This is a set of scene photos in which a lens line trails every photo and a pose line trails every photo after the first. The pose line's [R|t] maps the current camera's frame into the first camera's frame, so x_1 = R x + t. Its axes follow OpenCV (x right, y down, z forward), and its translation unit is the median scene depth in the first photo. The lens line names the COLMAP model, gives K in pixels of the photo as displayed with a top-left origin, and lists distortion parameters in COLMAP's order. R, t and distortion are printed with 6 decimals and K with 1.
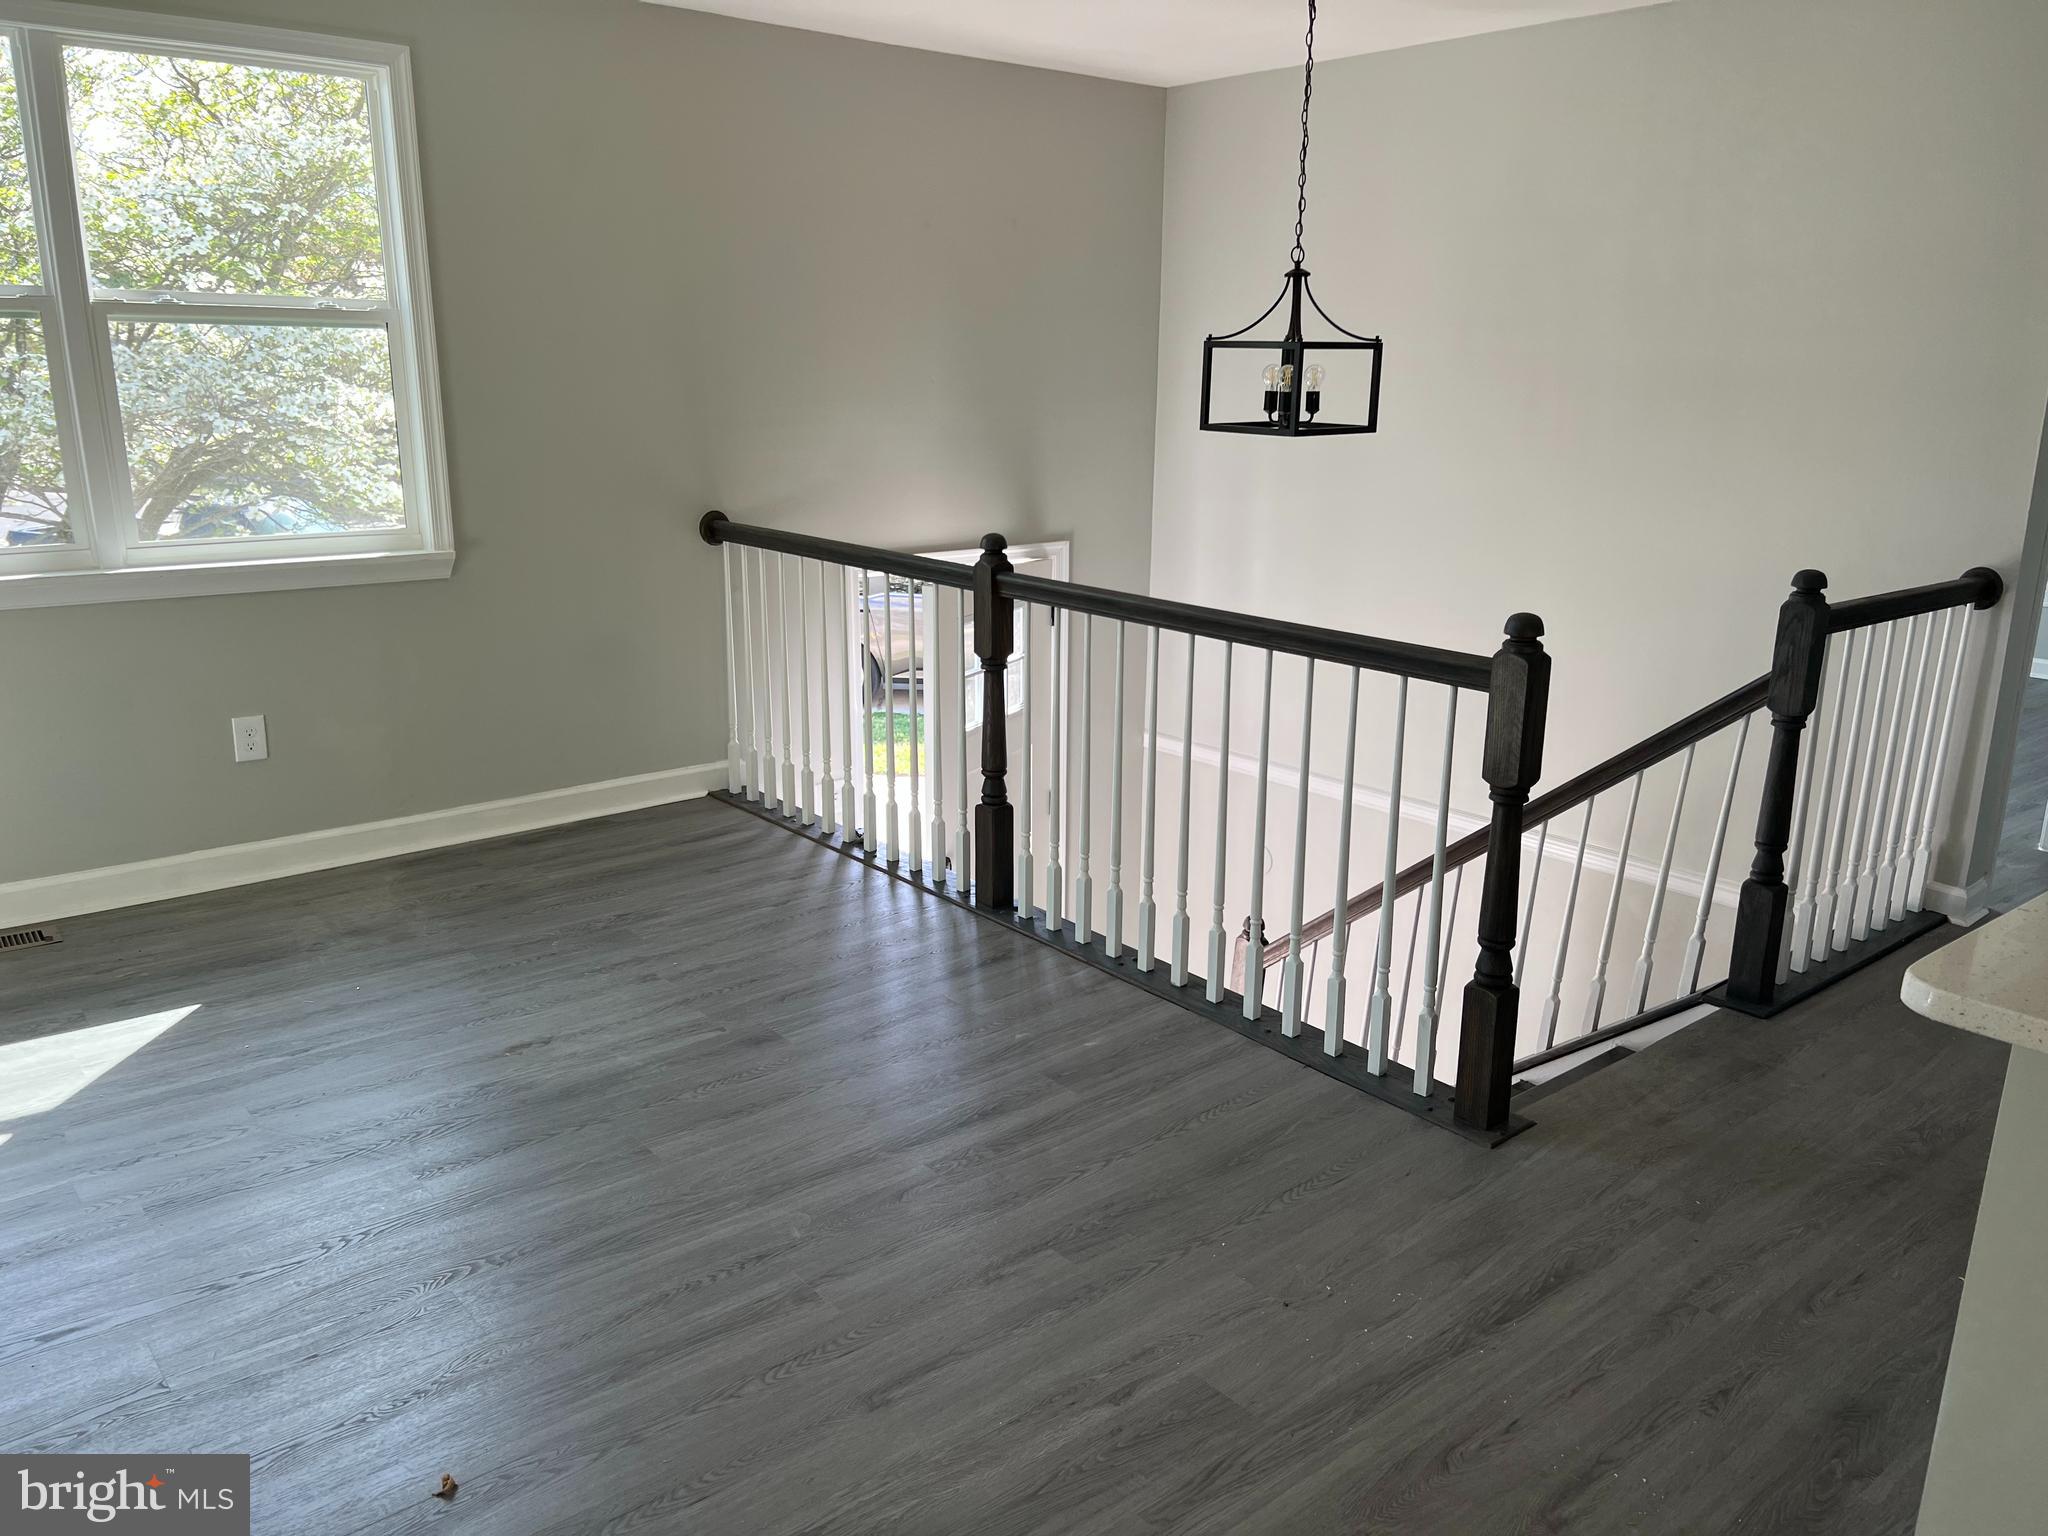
lens RADIAL K [[1549.8, 0, 1035.7], [0, 1549.8, 774.9], [0, 0, 1]] dist [0.037027, -0.013044]
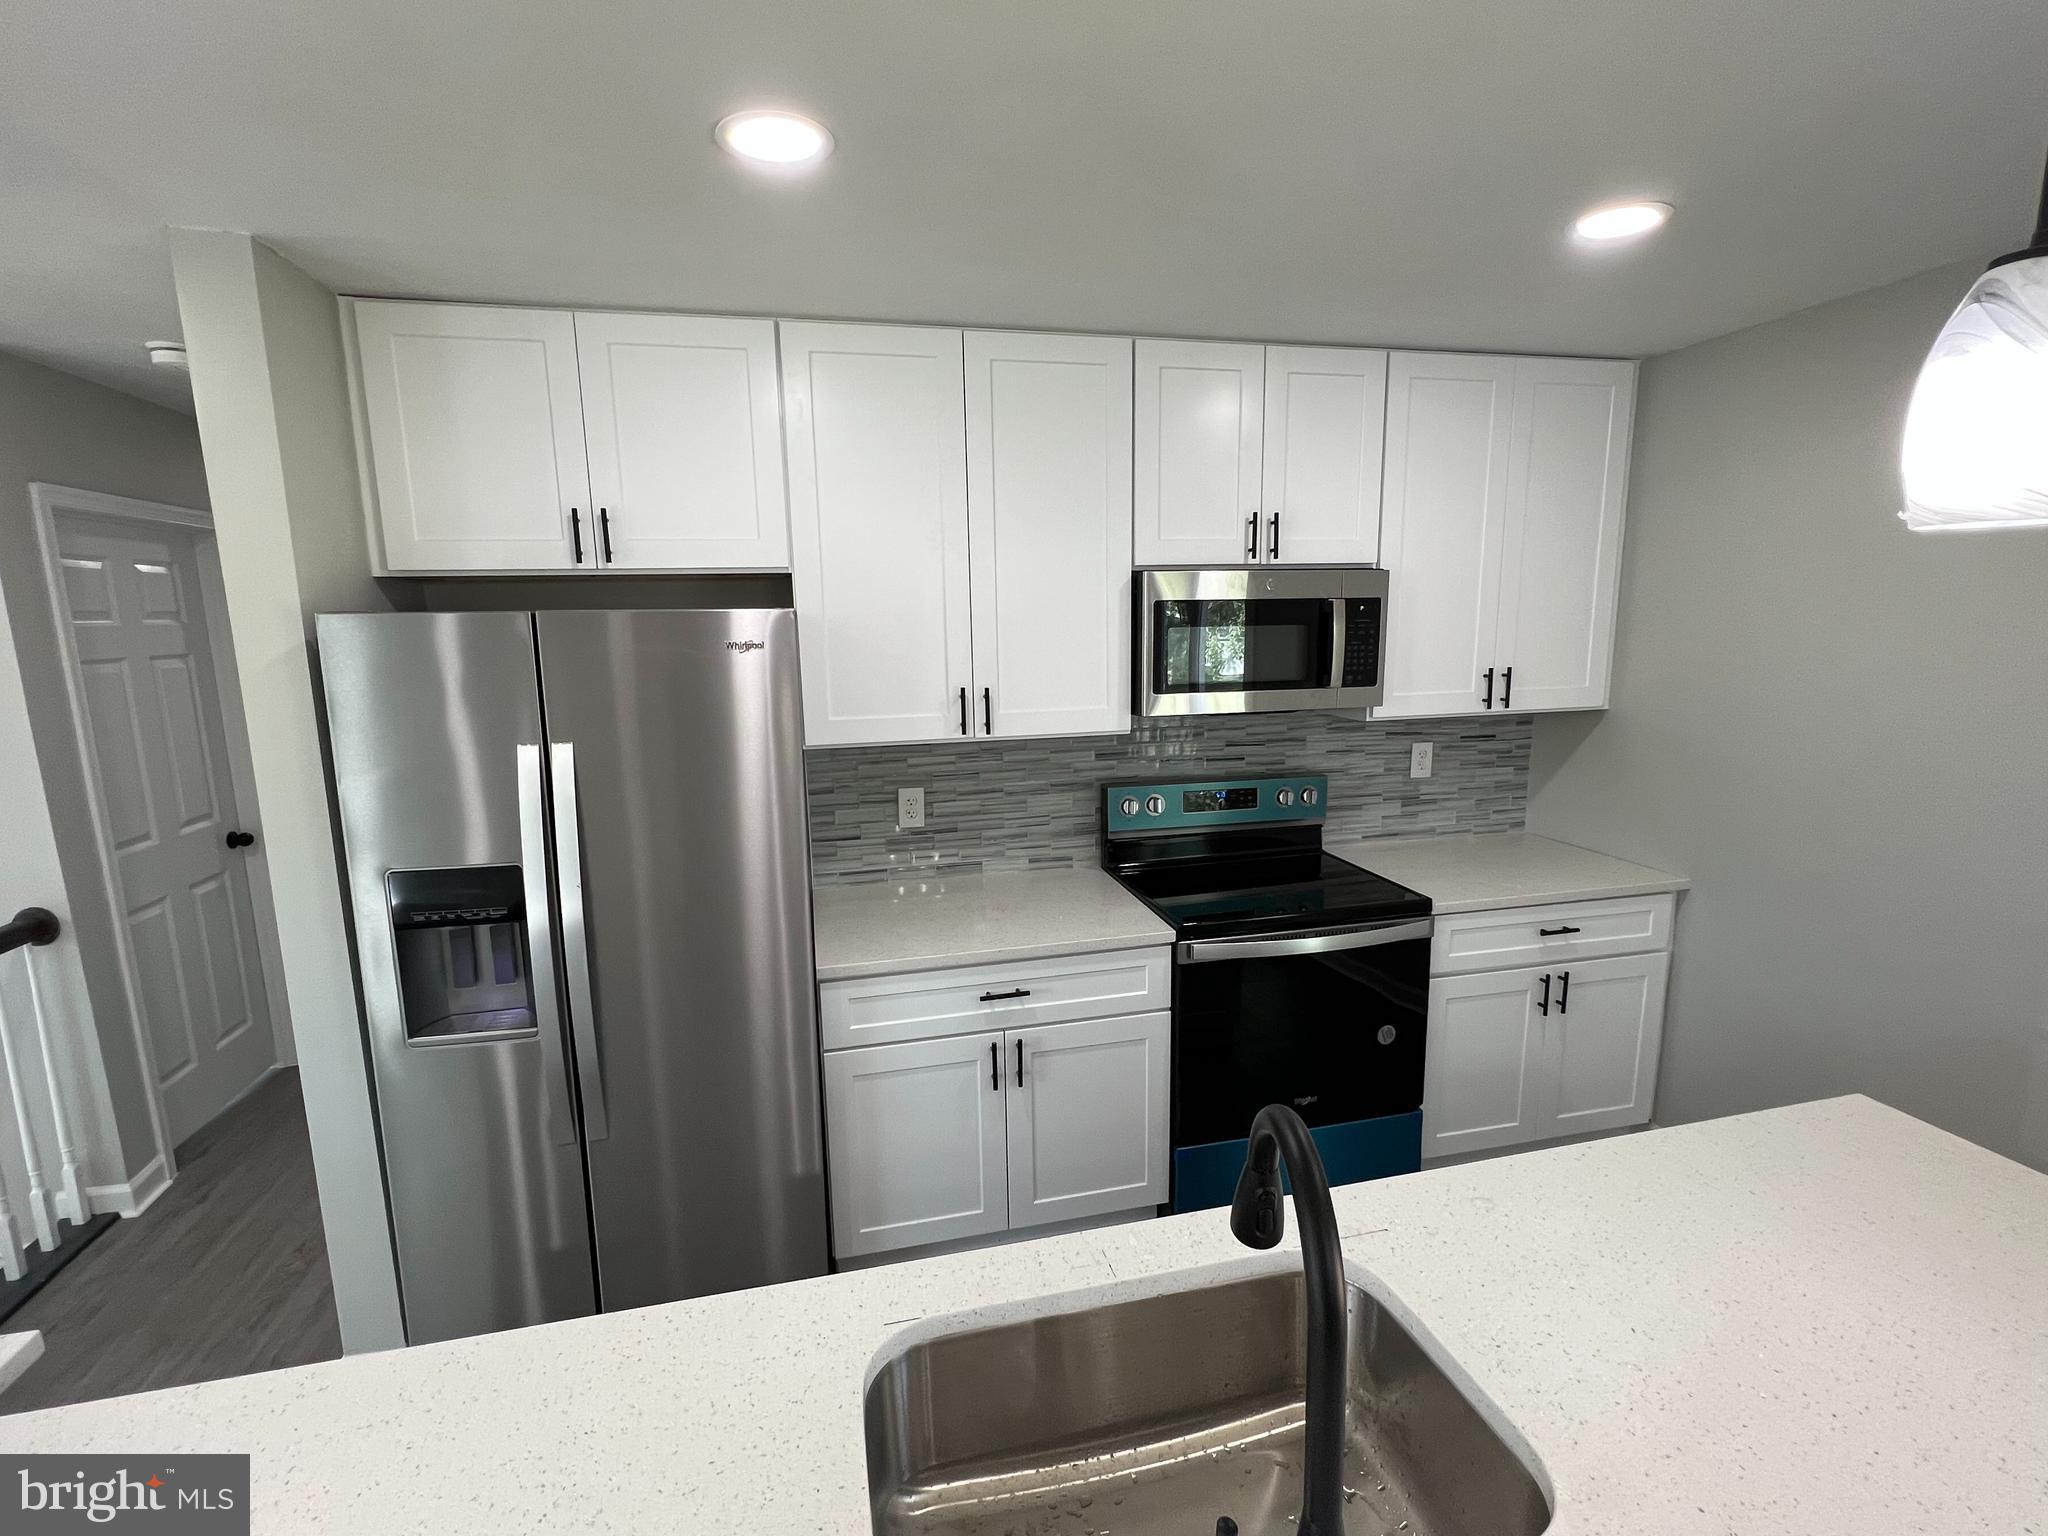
lens RADIAL K [[917.6, 0, 1016.6], [0, 917.6, 767.3], [0, 0, 1]] dist [0.001265, -0.001733]
pose [[0.452669, -0.170868, 0.875154, 0.377555], [0.254329, 0.965440, 0.056945, -0.089196], [-0.854639, 0.196800, 0.480481, 0.110885]]
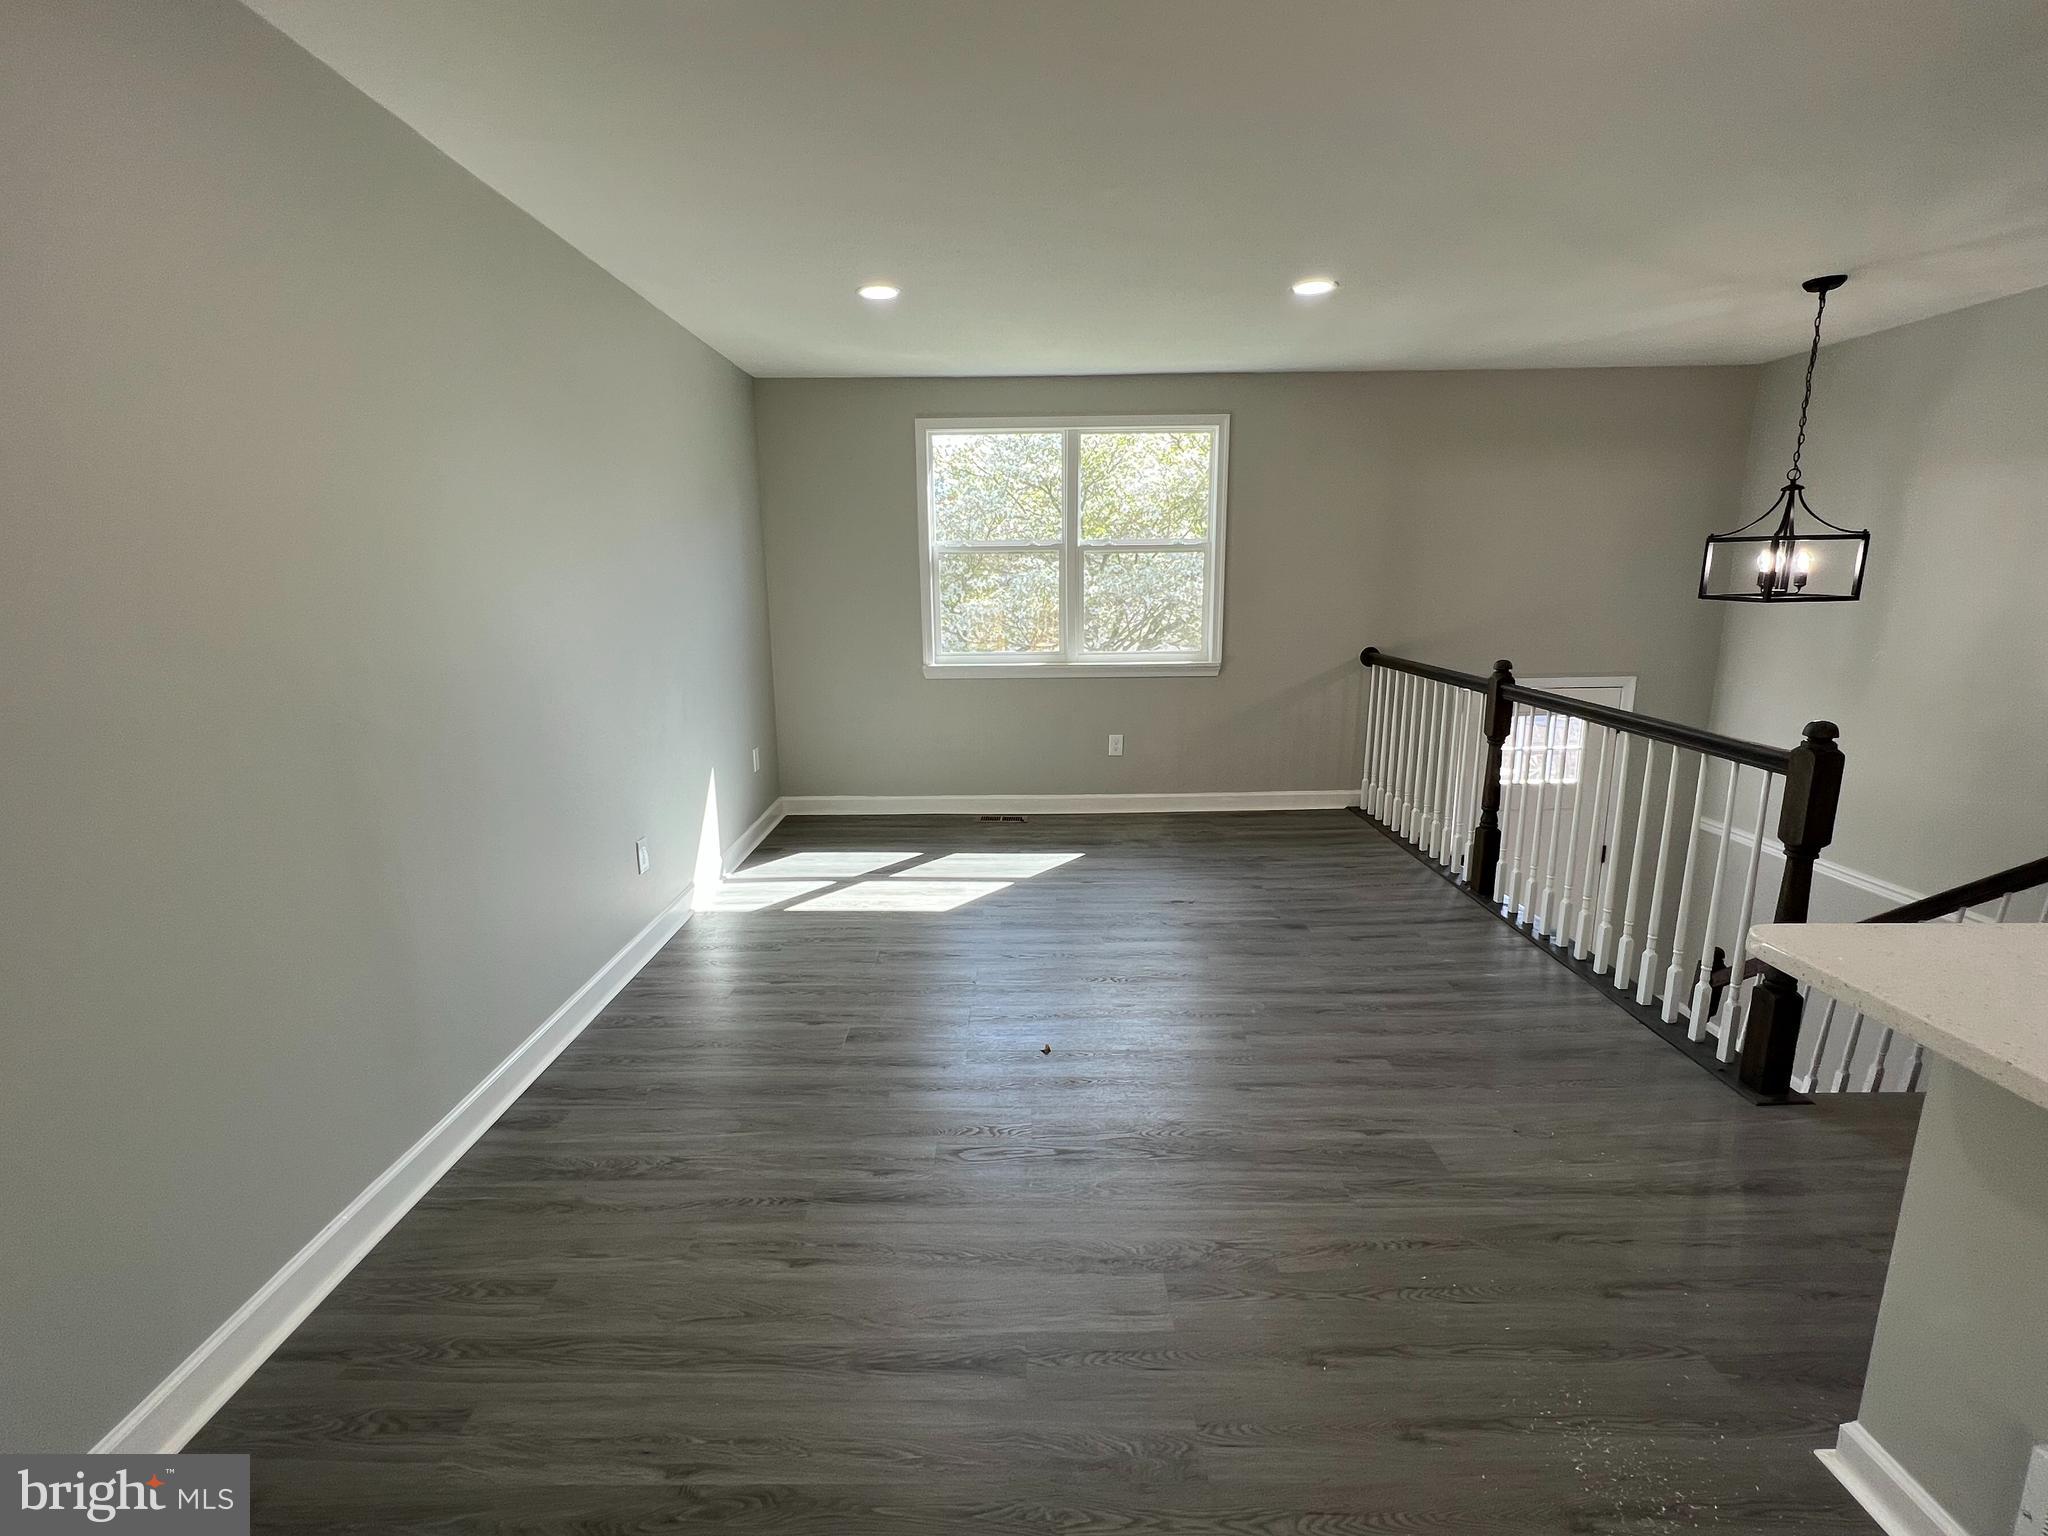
lens RADIAL K [[917.6, 0, 1015.2], [0, 917.6, 767.3], [0, 0, 1]] dist [0.001265, -0.001733]
pose [[0.765153, 0.112451, -0.633953, 0.202345], [-0.145325, 0.989384, 0.000097, 0.028445], [0.627233, 0.092055, 0.773372, -0.051458]]
